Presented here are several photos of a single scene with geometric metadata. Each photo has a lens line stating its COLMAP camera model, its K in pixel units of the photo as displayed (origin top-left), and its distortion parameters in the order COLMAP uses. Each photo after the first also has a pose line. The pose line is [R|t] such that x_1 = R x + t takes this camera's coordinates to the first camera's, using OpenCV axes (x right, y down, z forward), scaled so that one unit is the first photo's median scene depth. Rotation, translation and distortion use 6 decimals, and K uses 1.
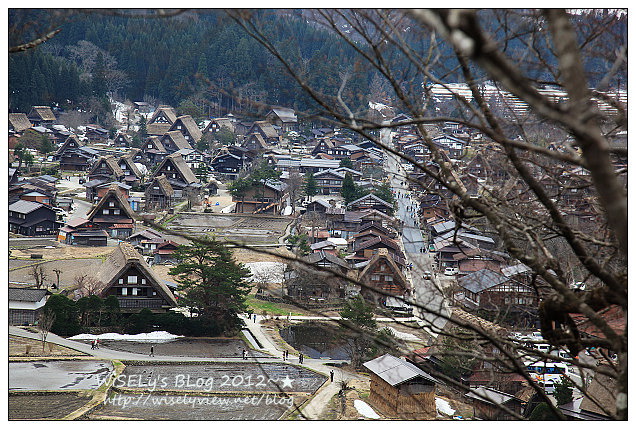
lens RADIAL K [[1743.1, 0, 318.0], [0, 1743.1, 214.5], [0, 0, 1]] dist [0.659138, 0.292777]
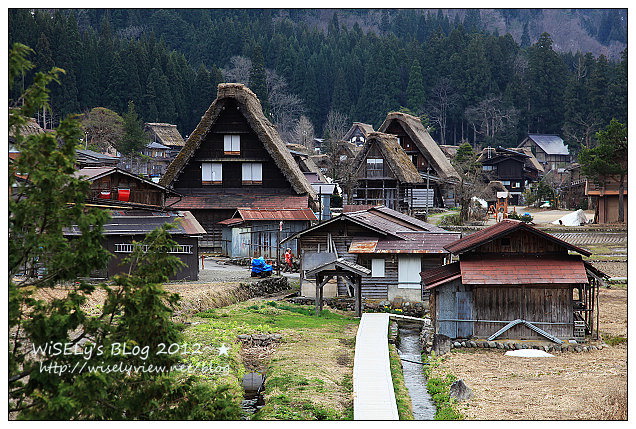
lens RADIAL K [[1743.1, 0, 318.0], [0, 1743.1, 214.5], [0, 0, 1]] dist [0.659138, 0.292777]
pose [[0.994108, -0.037158, -0.101821, -0.067490], [0.029833, 0.996919, -0.072547, 0.021395], [0.104203, 0.069082, 0.992154, 0.642025]]
